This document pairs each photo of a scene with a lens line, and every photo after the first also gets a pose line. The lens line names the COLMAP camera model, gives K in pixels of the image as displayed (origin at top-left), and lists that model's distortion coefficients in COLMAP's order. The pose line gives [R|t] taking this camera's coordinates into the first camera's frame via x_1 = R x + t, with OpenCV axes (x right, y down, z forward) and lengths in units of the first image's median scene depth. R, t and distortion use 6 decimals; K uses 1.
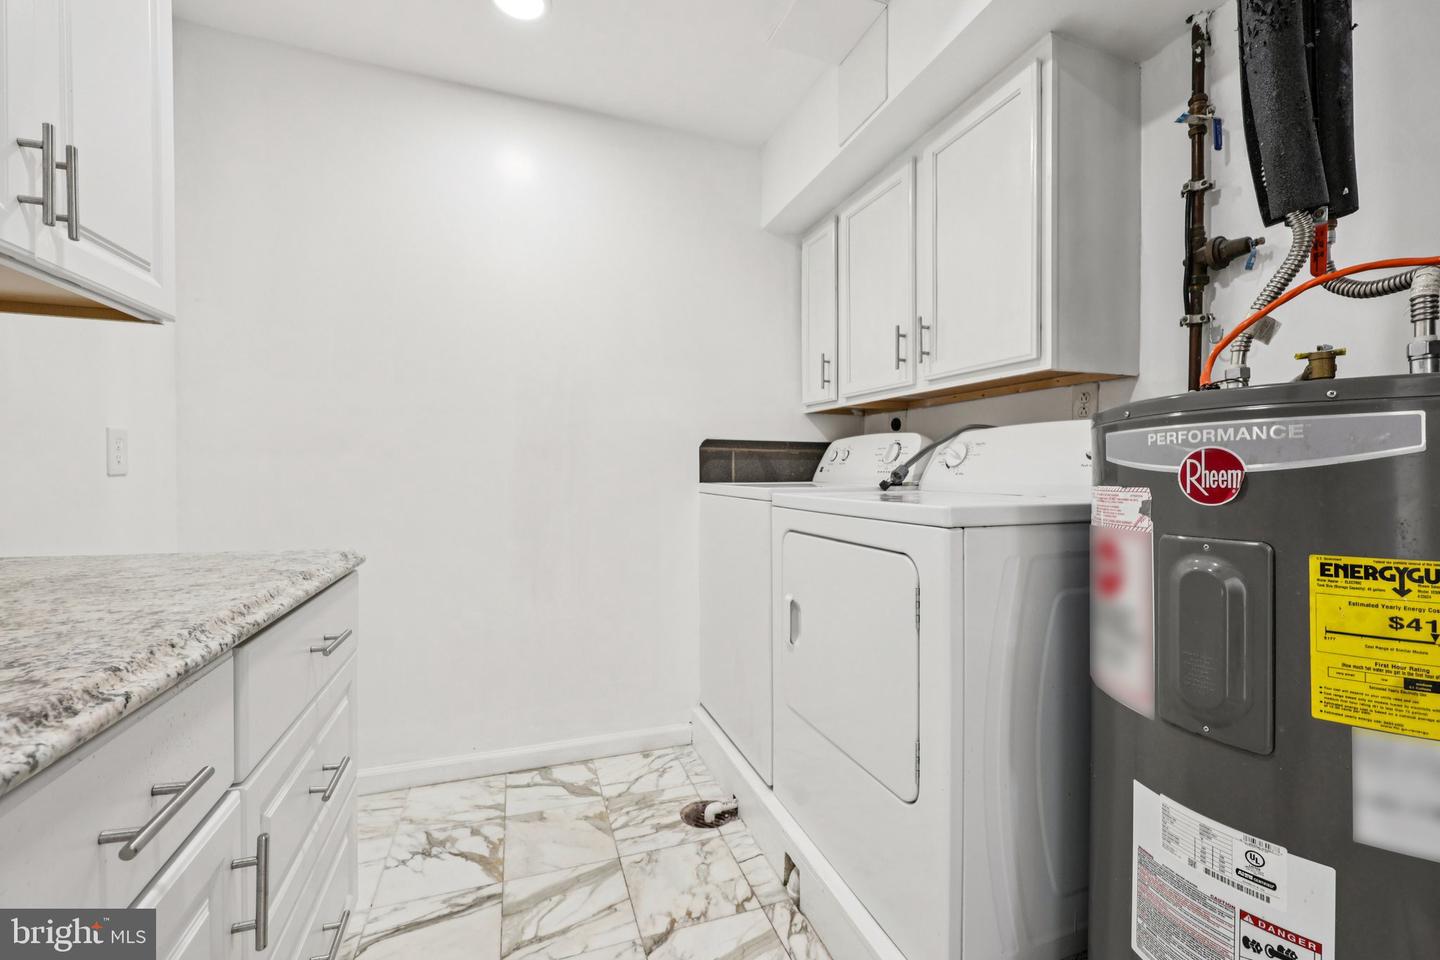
lens RADIAL K [[586.1, 0, 720.1], [0, 586.1, 478.4], [0, 0, 1]] dist [0.000267, 0.001698]
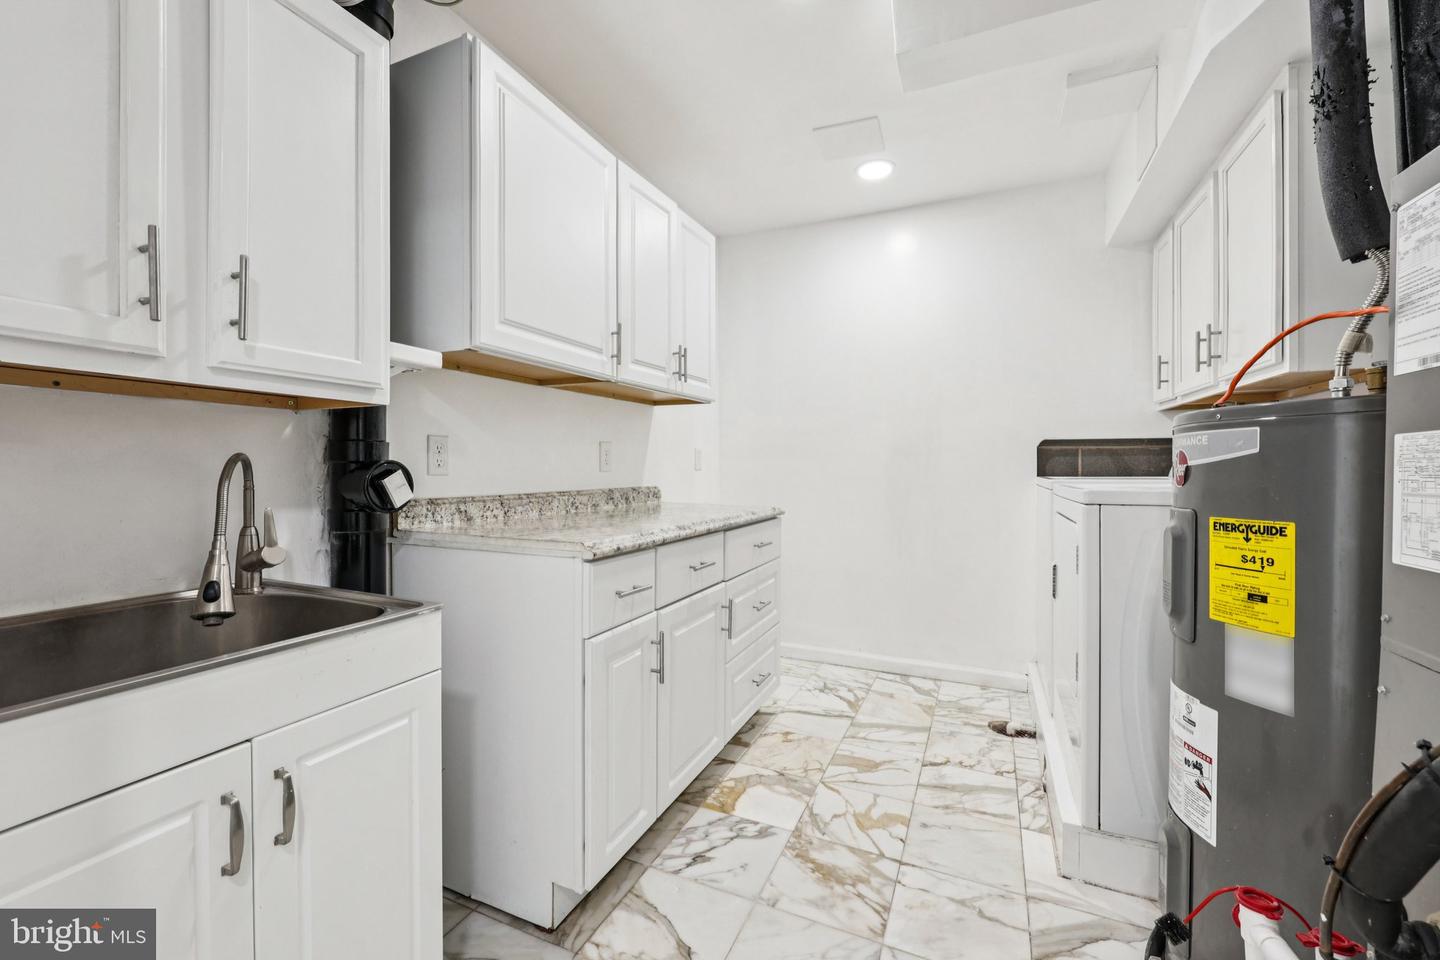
lens RADIAL K [[586.1, 0, 720.0], [0, 586.1, 473.8], [0, 0, 1]] dist [0.000267, 0.001698]
pose [[0.720472, 0.002739, -0.693479, 0.463050], [-0.004231, 0.999991, -0.000446, 0.007461], [0.693471, 0.003256, 0.720477, -0.434625]]
